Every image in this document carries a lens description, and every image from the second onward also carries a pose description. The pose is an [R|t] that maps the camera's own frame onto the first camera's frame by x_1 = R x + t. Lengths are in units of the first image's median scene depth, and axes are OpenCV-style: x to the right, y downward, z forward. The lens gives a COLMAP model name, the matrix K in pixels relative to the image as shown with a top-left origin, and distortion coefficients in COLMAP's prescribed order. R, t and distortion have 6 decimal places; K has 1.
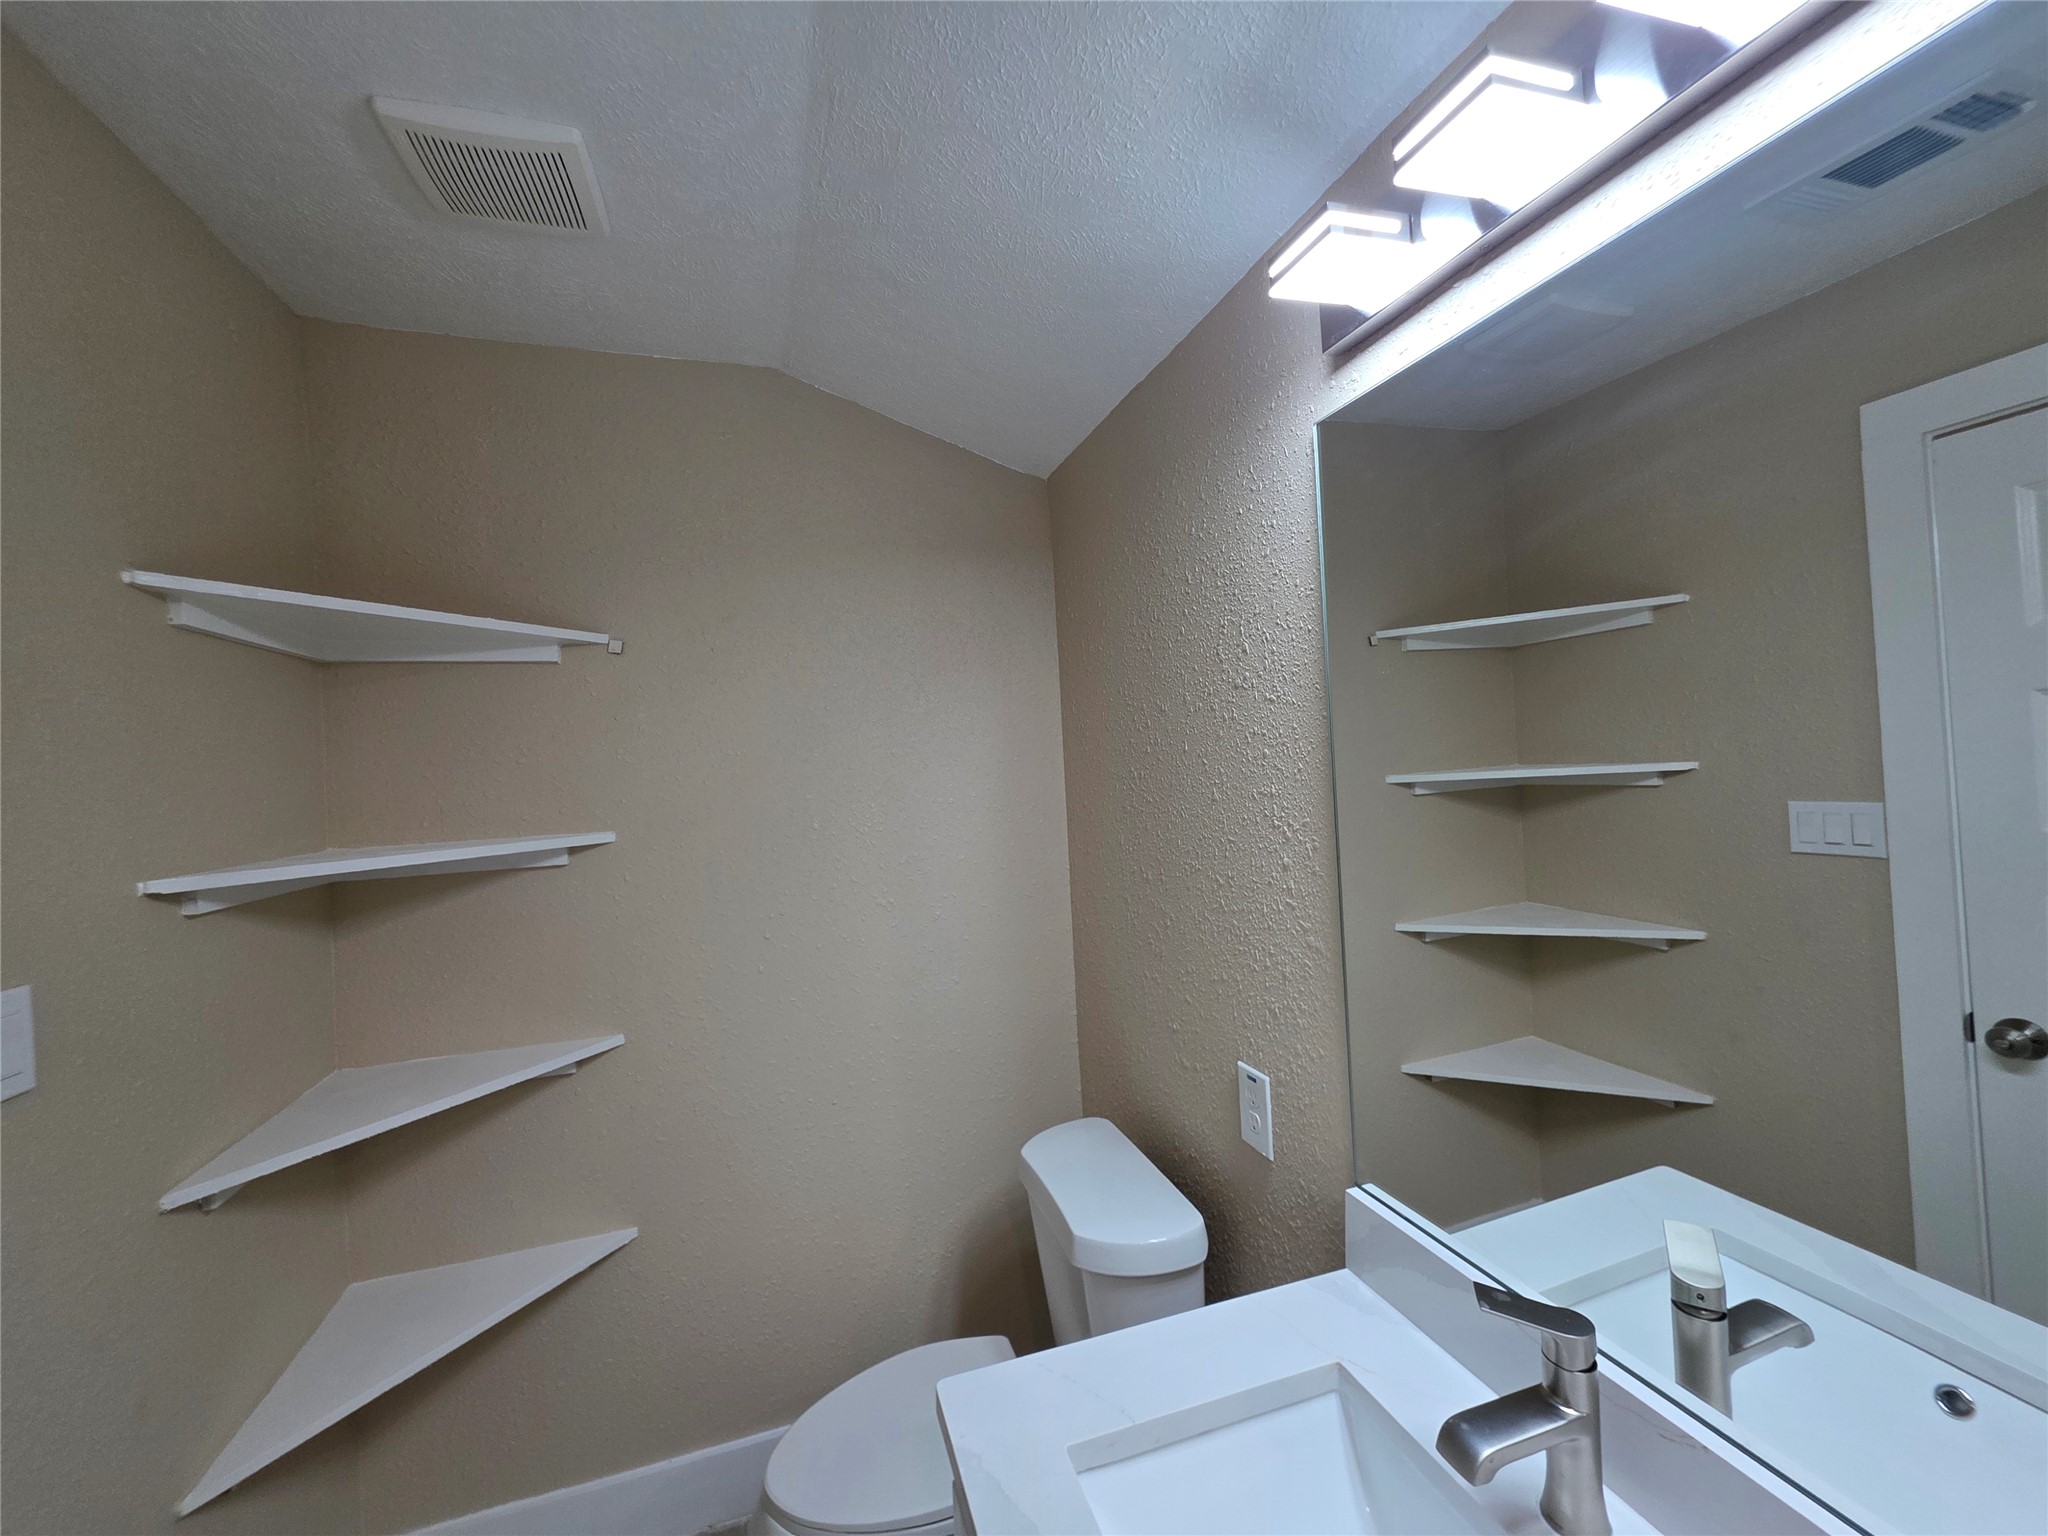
lens RADIAL K [[815.7, 0, 1025.7], [0, 815.7, 757.1], [0, 0, 1]] dist [0.000584, -0.000324]
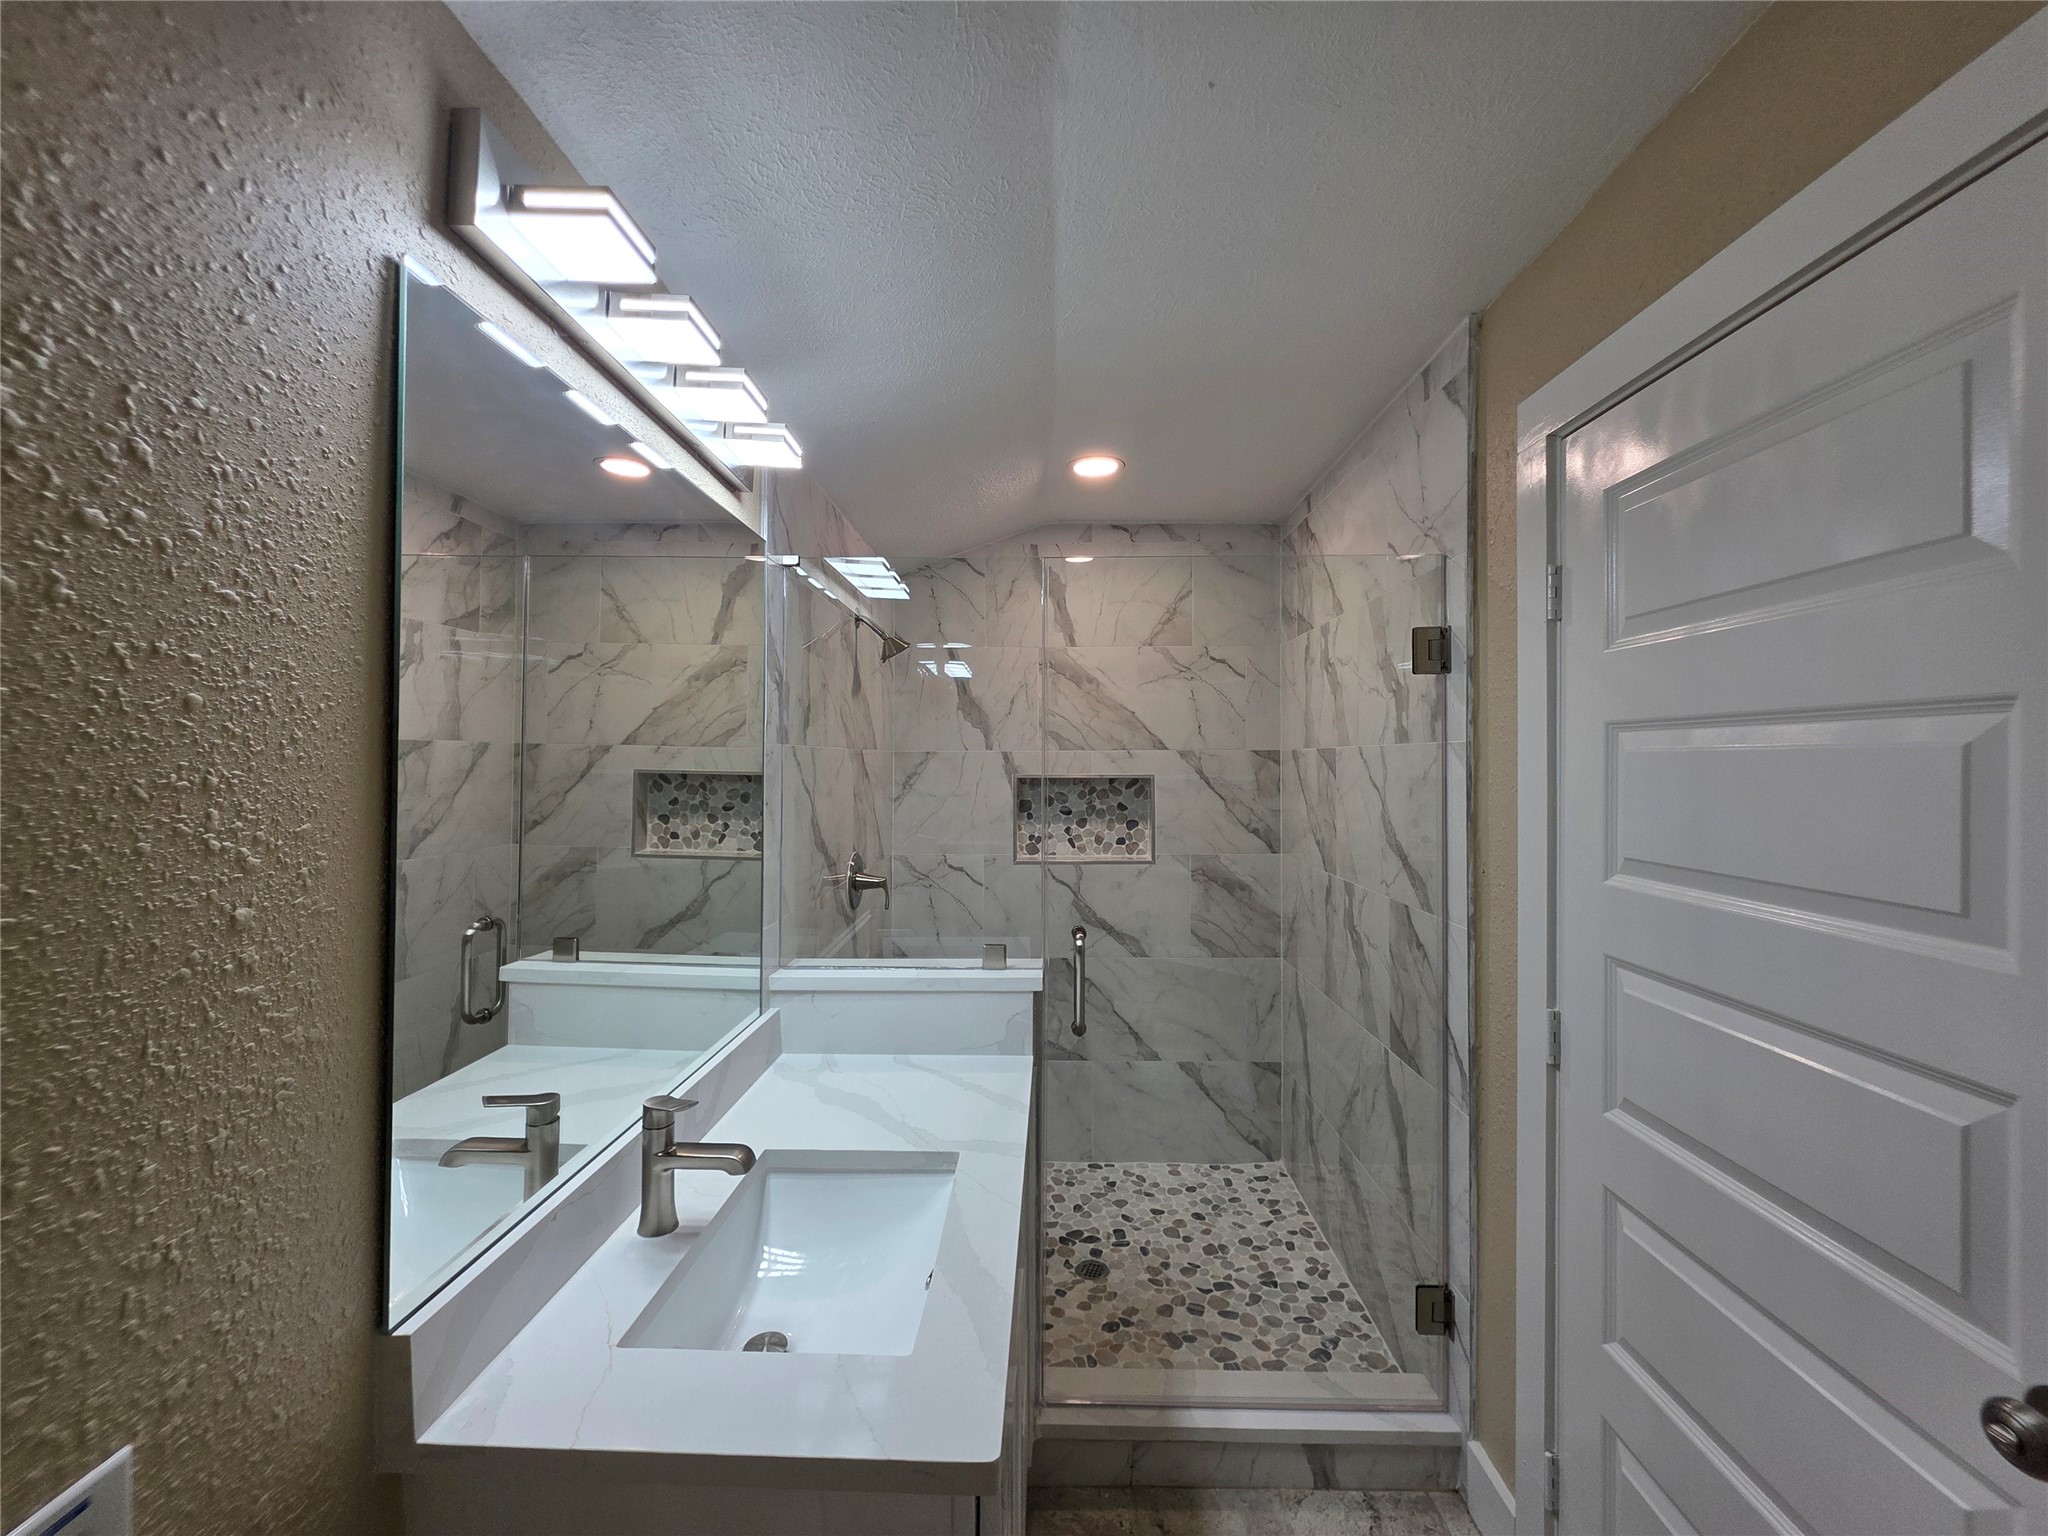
lens RADIAL K [[815.7, 0, 1025.7], [0, 815.7, 757.1], [0, 0, 1]] dist [0.000584, -0.000324]
pose [[-0.942046, 0.047964, 0.332036, -0.318943], [0.039750, 0.998713, -0.031492, 0.061975], [-0.333119, -0.016468, -0.942741, 1.282741]]
